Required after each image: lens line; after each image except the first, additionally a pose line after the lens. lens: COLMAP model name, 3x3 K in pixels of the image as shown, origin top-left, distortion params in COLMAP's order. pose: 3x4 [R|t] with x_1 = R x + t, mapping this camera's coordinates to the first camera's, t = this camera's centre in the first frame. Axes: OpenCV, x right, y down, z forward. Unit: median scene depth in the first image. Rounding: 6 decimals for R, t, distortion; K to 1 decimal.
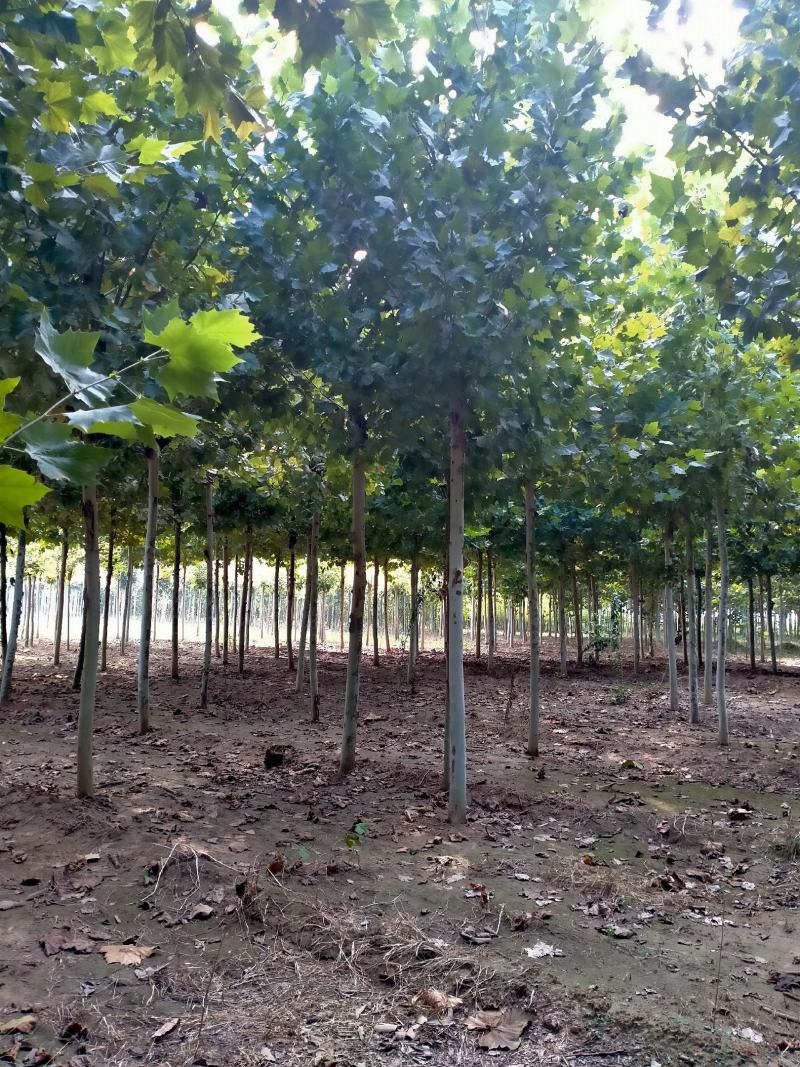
lens RADIAL K [[868.2, 0, 400.0], [0, 868.2, 515.8], [0, 0, 1]] dist [-0.003743, -0.041590]
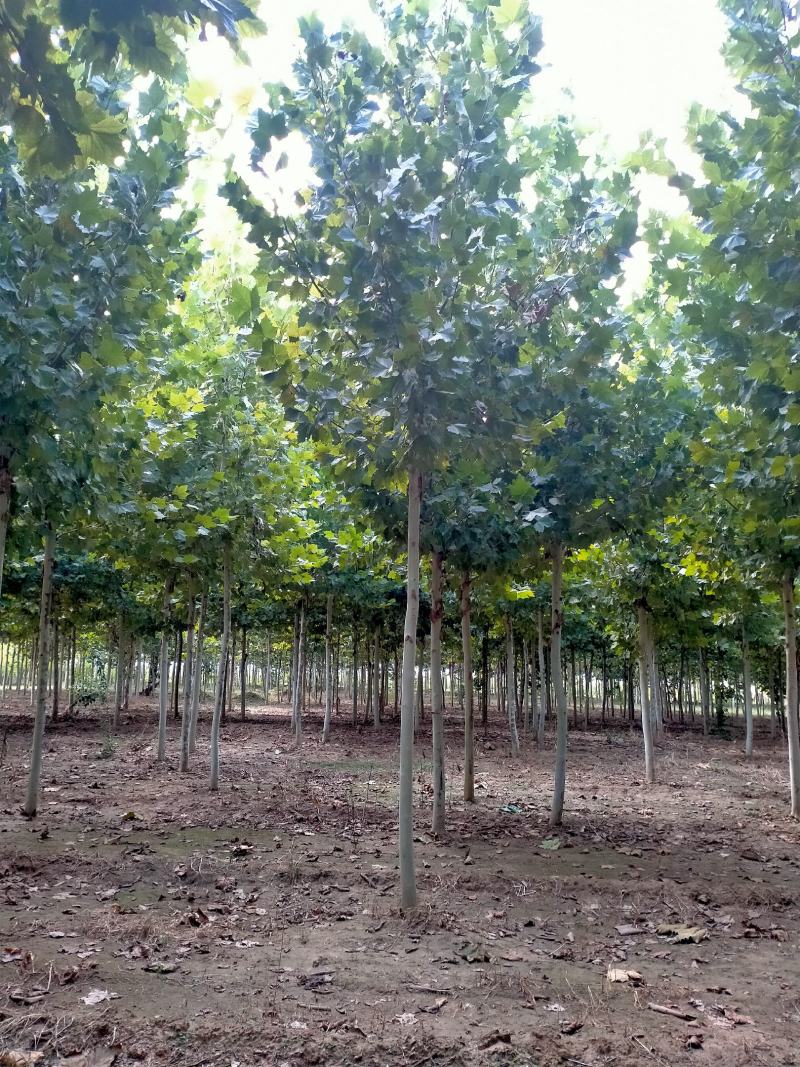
lens RADIAL K [[868.2, 0, 400.0], [0, 868.2, 515.8], [0, 0, 1]] dist [-0.003743, -0.041590]
pose [[0.827593, 0.091178, 0.553874, -0.117508], [-0.059212, 0.995395, -0.075387, -0.012604], [-0.558197, 0.029594, 0.829180, -0.057151]]
